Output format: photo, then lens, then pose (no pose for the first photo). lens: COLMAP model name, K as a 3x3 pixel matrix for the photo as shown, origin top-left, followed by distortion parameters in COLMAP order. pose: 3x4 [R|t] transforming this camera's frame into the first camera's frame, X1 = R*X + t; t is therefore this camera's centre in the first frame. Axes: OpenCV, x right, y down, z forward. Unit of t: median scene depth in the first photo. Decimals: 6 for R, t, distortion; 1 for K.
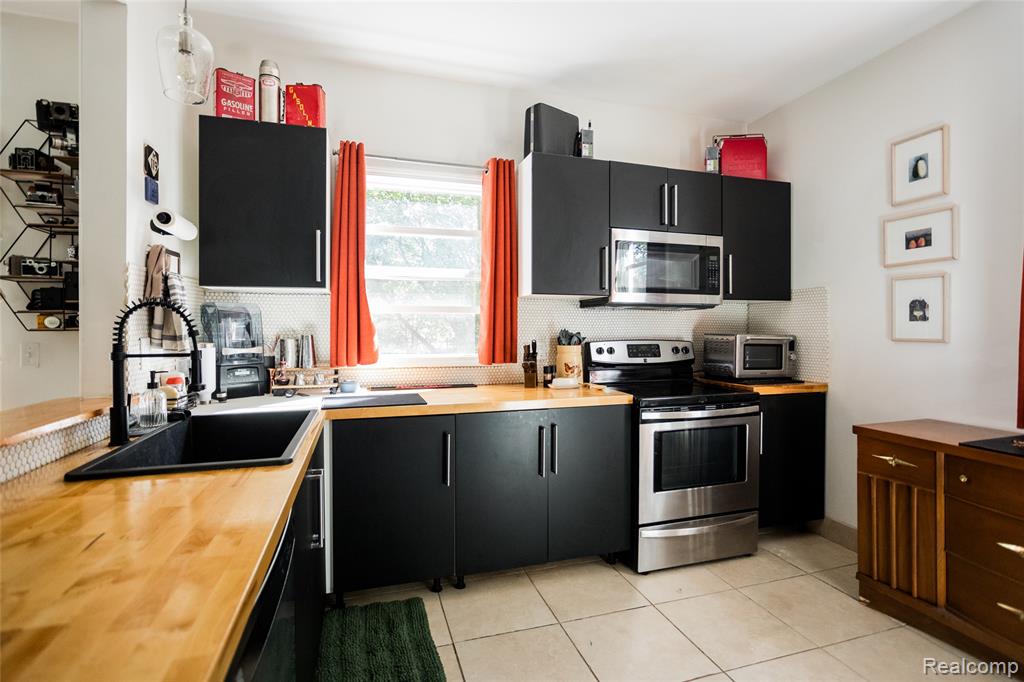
lens RADIAL K [[496.1, 0, 510.1], [0, 496.1, 332.9], [0, 0, 1]] dist [-0.014491, 0.003076]
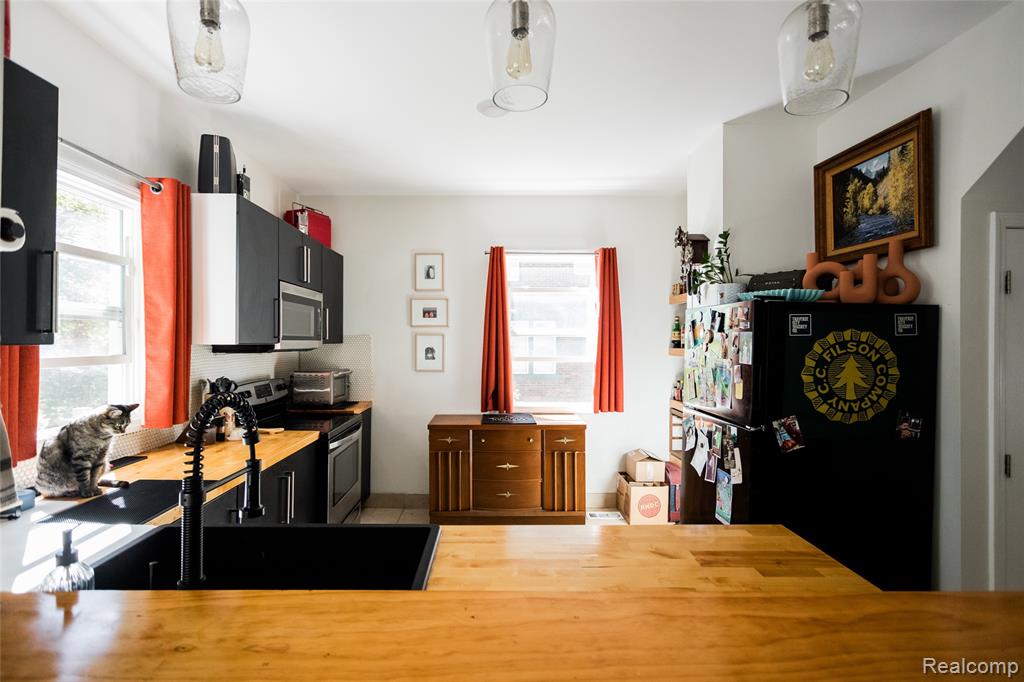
lens RADIAL K [[488.1, 0, 509.5], [0, 488.1, 338.0], [0, 0, 1]] dist [0.003118, 0.000020]
pose [[0.259931, 0.005885, 0.965609, -0.751964], [0.003813, 0.999967, -0.007121, -0.085037], [-0.965620, 0.005532, 0.259900, 0.265631]]
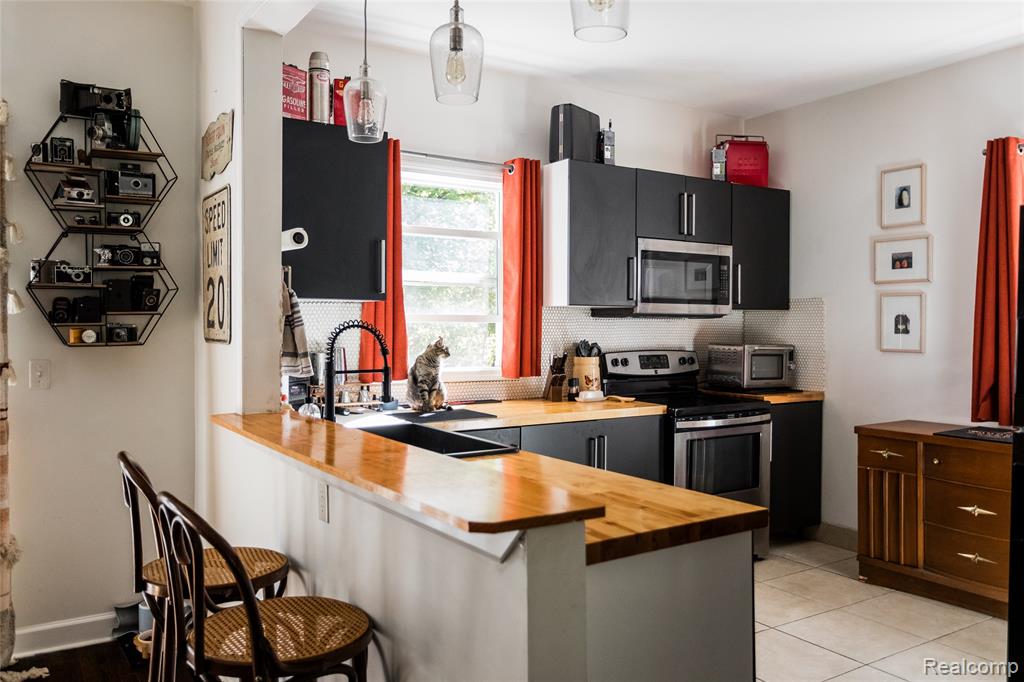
lens RADIAL K [[834.4, 0, 510.8], [0, 834.4, 335.9], [0, 0, 1]] dist [0.012399, -0.019766]
pose [[0.960318, -0.000407, 0.278906, -0.545033], [-0.001663, 0.999973, 0.007188, -0.030430], [-0.278901, -0.007367, 0.960292, -0.569278]]
